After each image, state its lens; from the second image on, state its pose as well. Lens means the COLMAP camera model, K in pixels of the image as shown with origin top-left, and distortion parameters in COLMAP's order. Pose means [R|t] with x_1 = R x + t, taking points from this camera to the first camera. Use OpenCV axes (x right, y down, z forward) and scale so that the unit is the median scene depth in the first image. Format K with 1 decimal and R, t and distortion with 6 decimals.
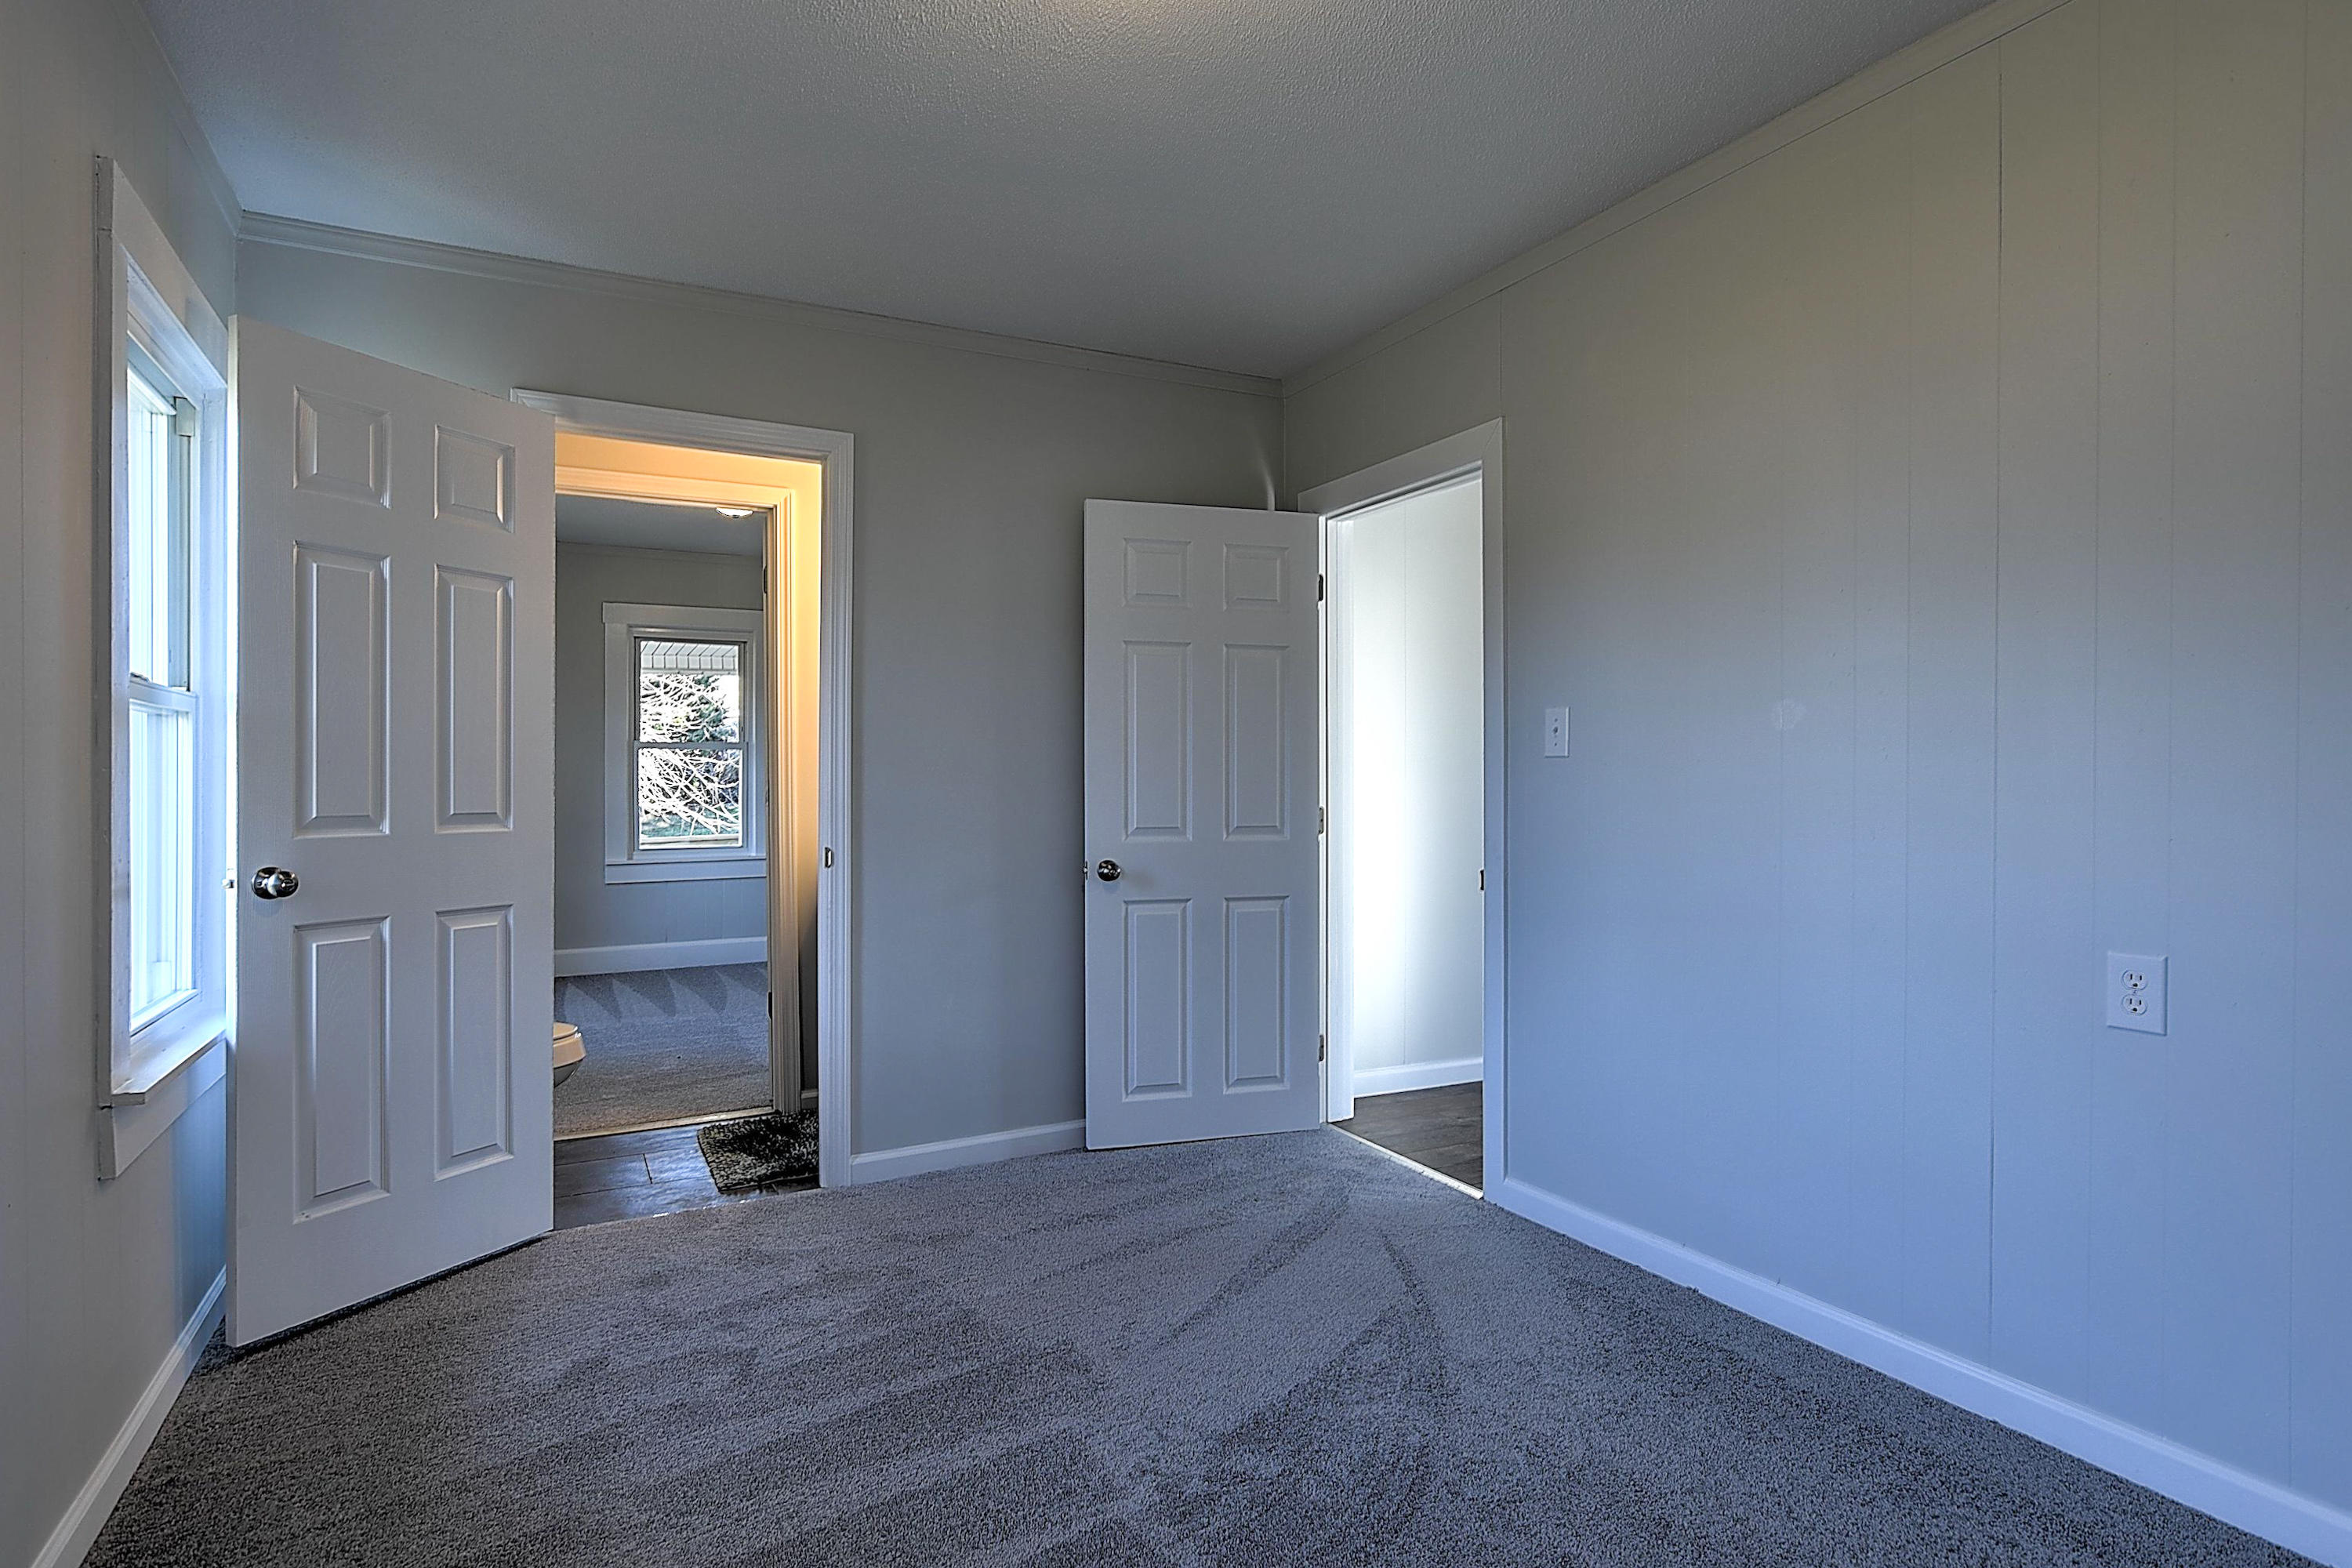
lens RADIAL K [[1212.0, 0, 1161.4], [0, 1212.0, 789.2], [0, 0, 1]] dist [-0.030942, 0.007766]
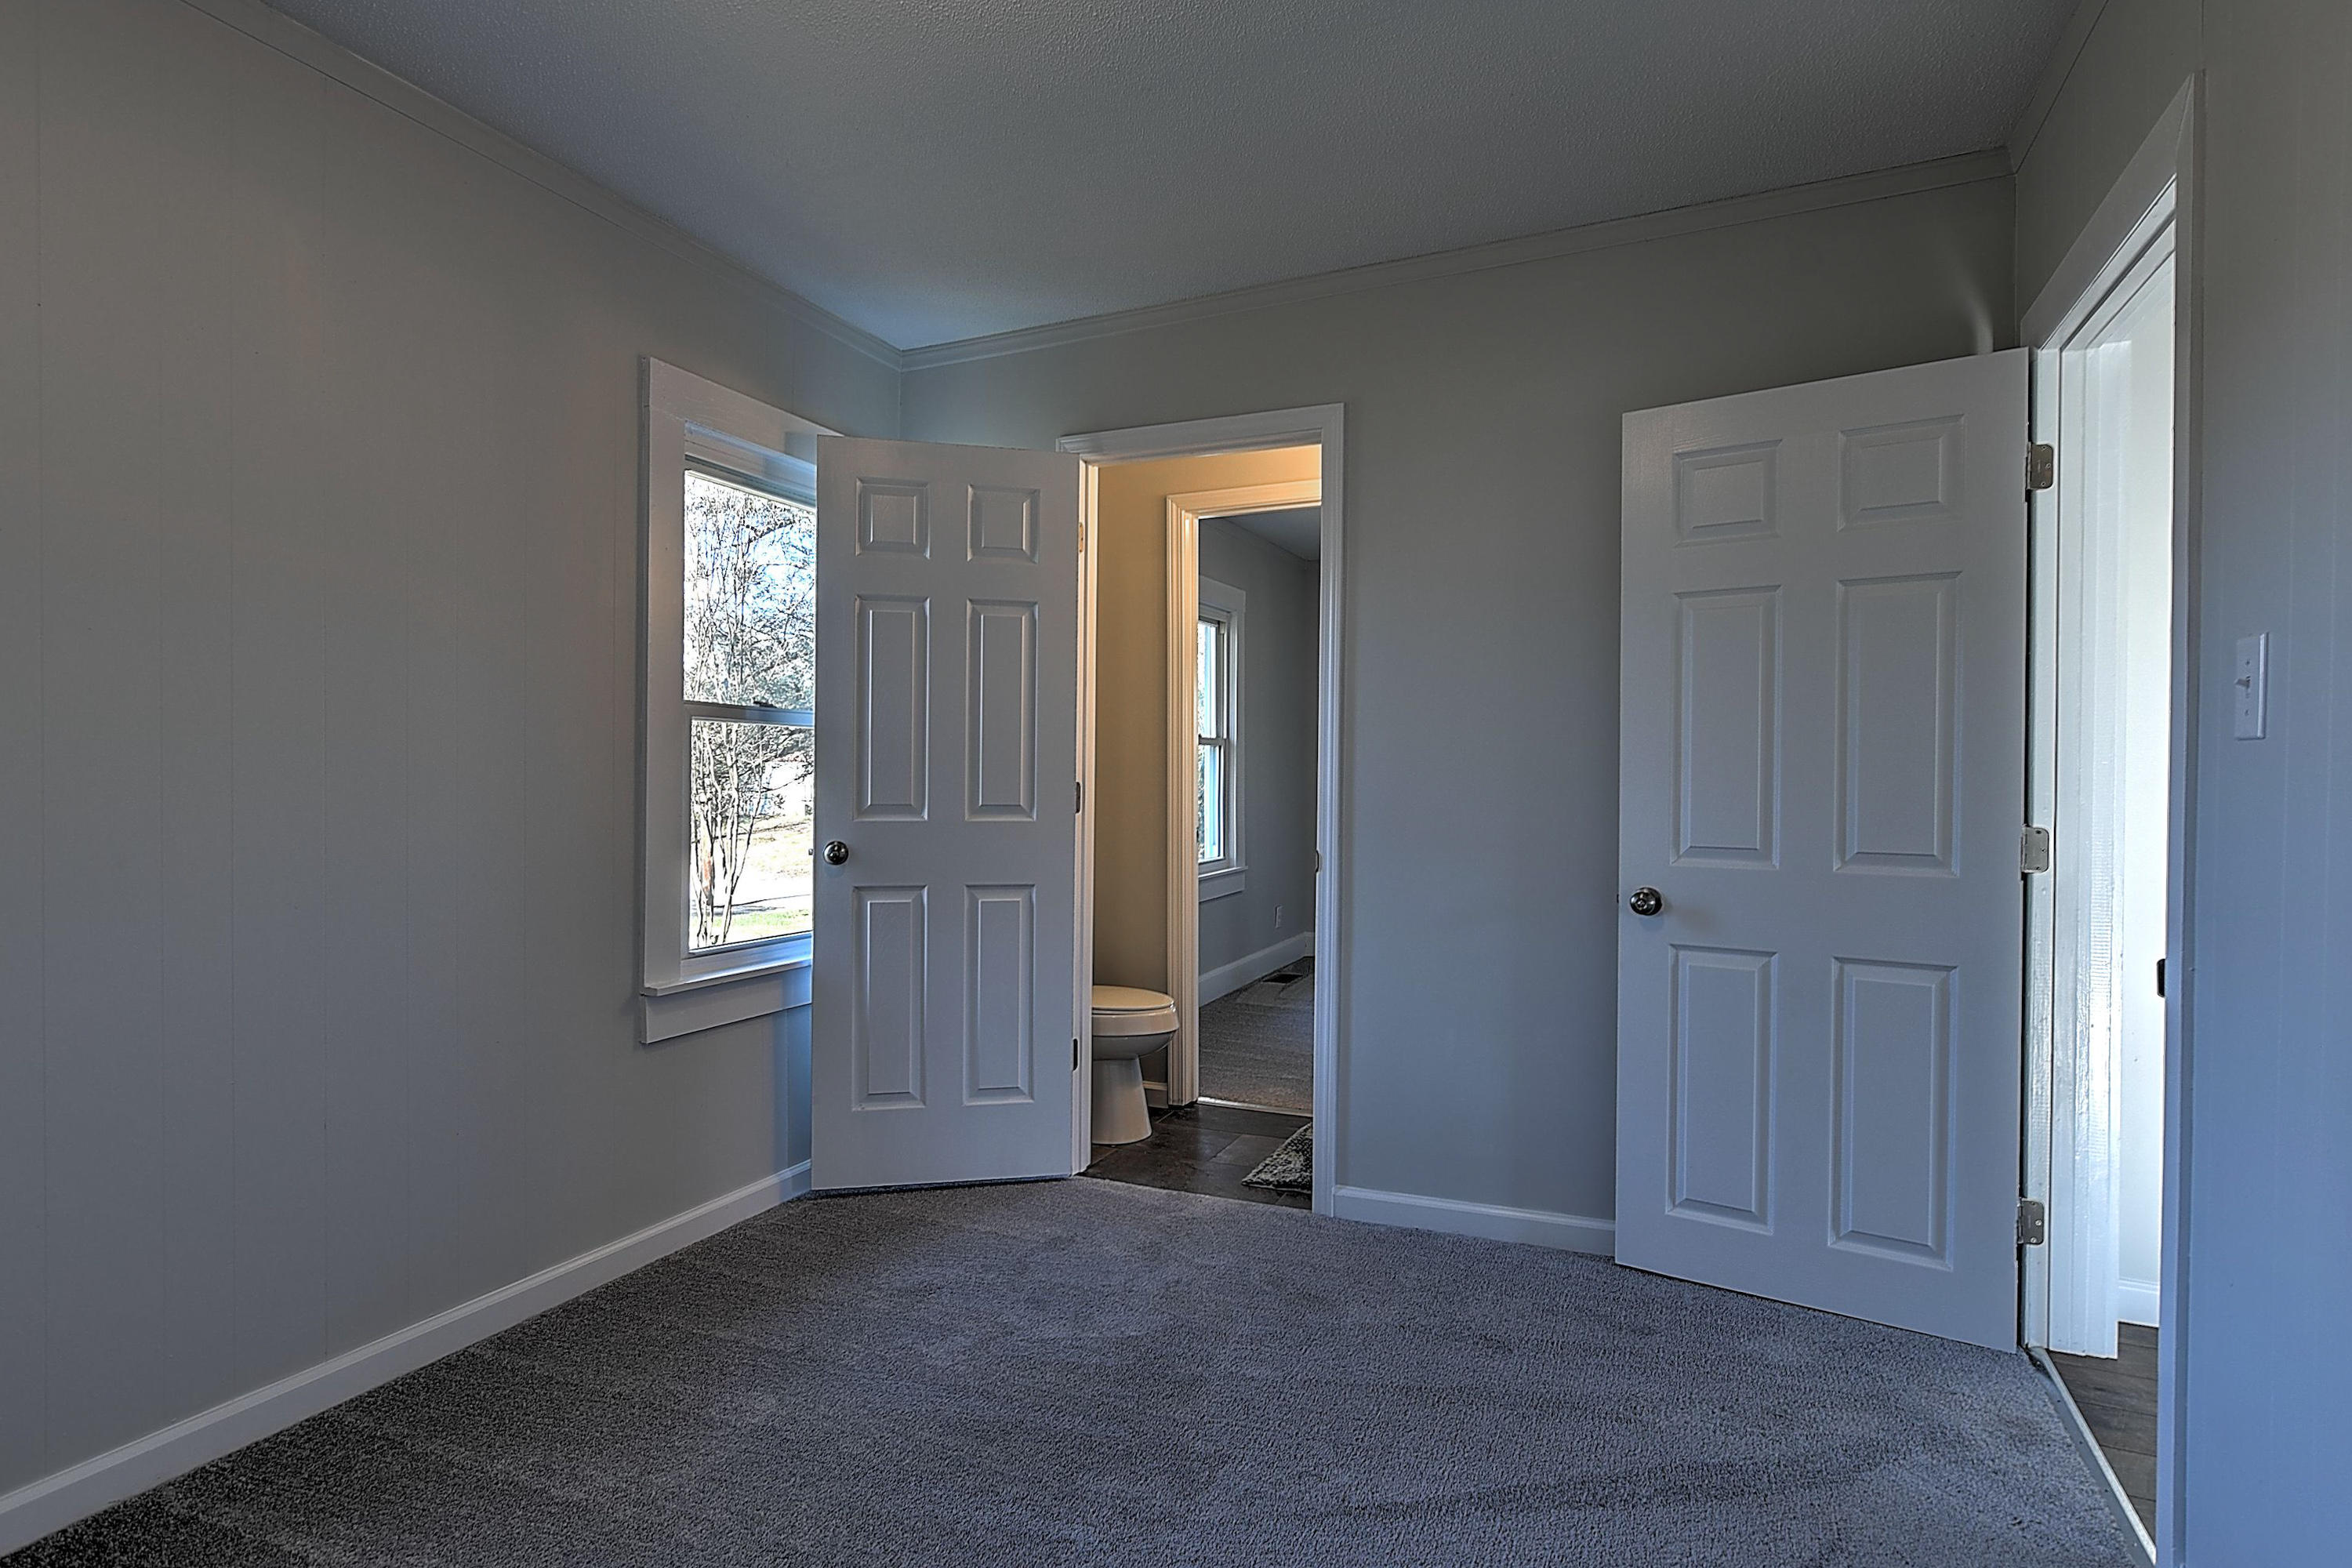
lens RADIAL K [[1212.0, 0, 1161.4], [0, 1212.0, 789.2], [0, 0, 1]] dist [-0.030942, 0.007766]
pose [[0.606020, 0.012622, -0.795349, 0.387923], [-0.010296, 0.999915, 0.008023, -0.005529], [0.795383, 0.003327, 0.606098, 0.325916]]
